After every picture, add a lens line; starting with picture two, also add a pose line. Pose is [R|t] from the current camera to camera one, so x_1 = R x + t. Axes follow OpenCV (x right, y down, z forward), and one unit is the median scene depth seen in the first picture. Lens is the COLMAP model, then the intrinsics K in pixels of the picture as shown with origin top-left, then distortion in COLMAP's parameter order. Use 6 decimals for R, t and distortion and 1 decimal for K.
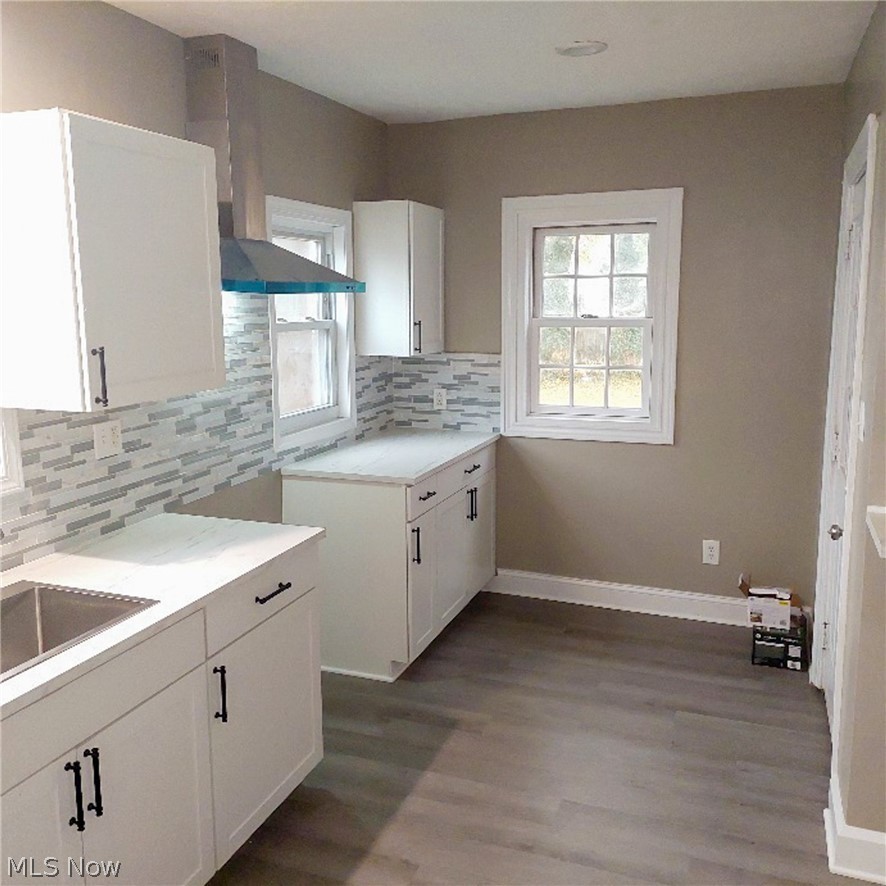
lens RADIAL K [[860.2, 0, 444.7], [0, 860.2, 437.0], [0, 0, 1]] dist [0.107433, 0.000000]
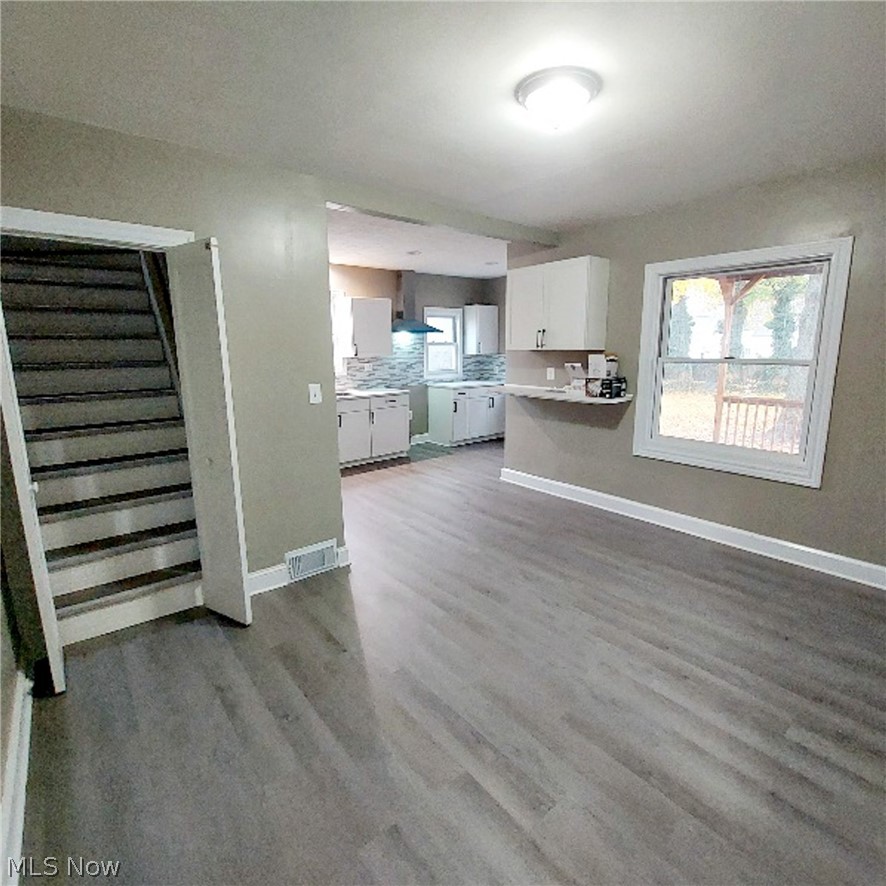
lens RADIAL K [[476.1, 0, 437.8], [0, 476.1, 440.5], [0, 0, 1]] dist [0.001502, 0.000029]
pose [[0.861268, 0.096839, -0.498839, 0.910337], [-0.078803, 0.995251, 0.057149, 0.163895], [0.502004, -0.009911, 0.864809, -0.707566]]
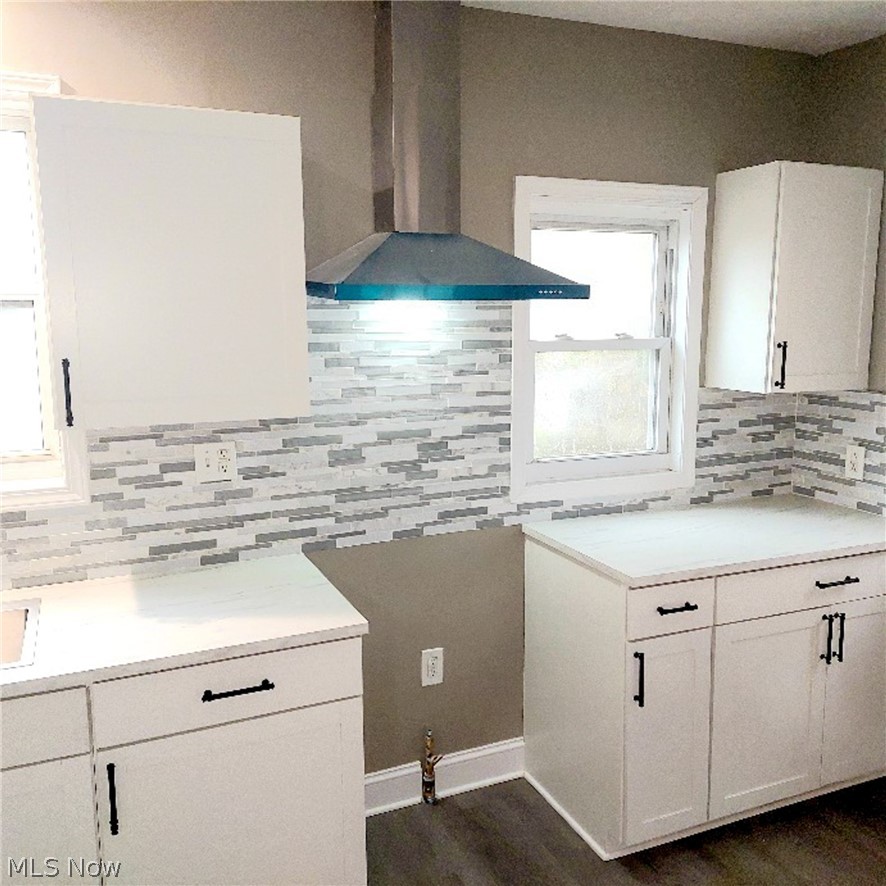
lens RADIAL K [[860.2, 0, 449.7], [0, 860.2, 444.0], [0, 0, 1]] dist [0.107433, 0.000000]
pose [[0.703433, 0.114038, -0.701554, 0.336195], [-0.119912, 0.991937, 0.041007, -0.066580], [0.700574, 0.055279, 0.711436, 0.428946]]
